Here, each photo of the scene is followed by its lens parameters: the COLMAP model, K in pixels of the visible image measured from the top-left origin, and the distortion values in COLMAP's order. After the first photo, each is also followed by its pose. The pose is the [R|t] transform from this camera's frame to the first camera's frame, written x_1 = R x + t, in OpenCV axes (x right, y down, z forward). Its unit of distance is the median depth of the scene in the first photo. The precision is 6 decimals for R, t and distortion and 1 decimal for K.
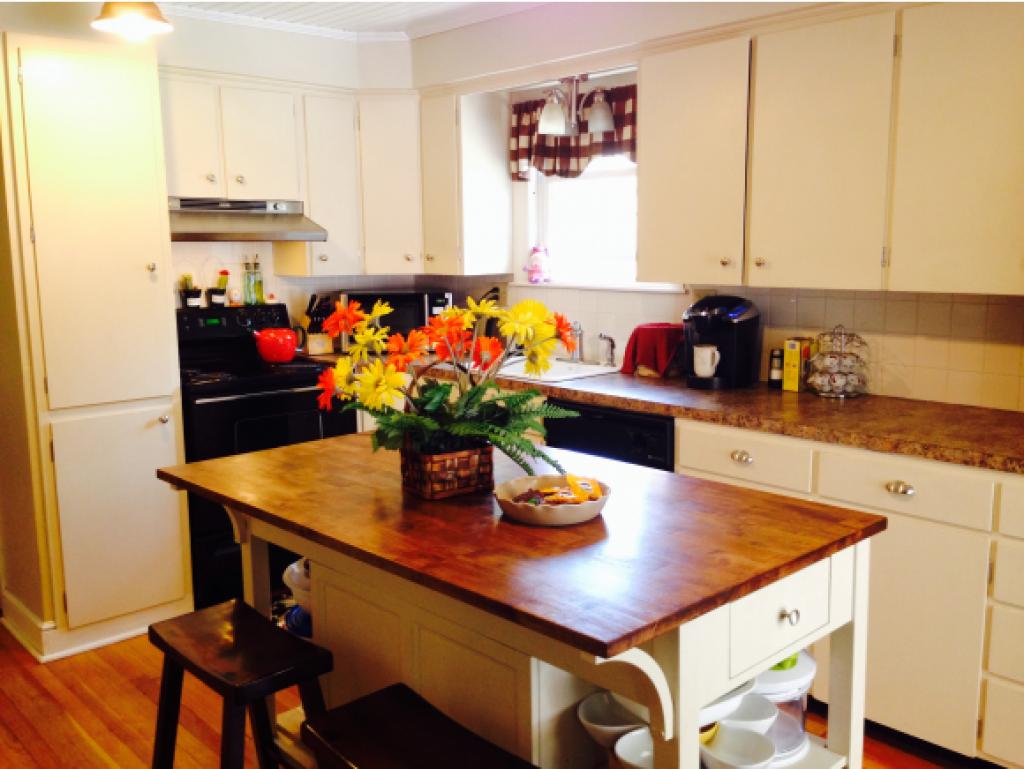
lens RADIAL K [[953.1, 0, 511.7], [0, 953.1, 385.8], [0, 0, 1]] dist [0.009336, 0.000000]
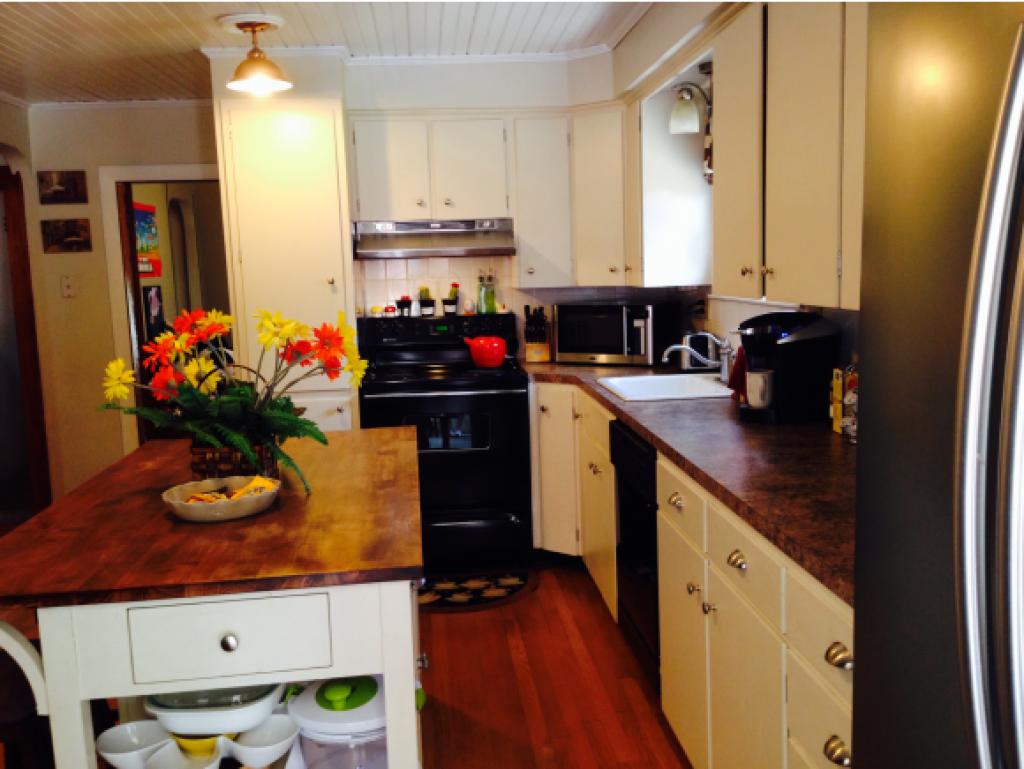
lens RADIAL K [[953.1, 0, 511.2], [0, 953.1, 383.6], [0, 0, 1]] dist [0.009336, 0.000000]
pose [[0.788446, 0.060834, -0.612088, 0.444313], [-0.068589, 0.997587, 0.010796, -0.020020], [0.611268, 0.033471, 0.790716, 0.159899]]
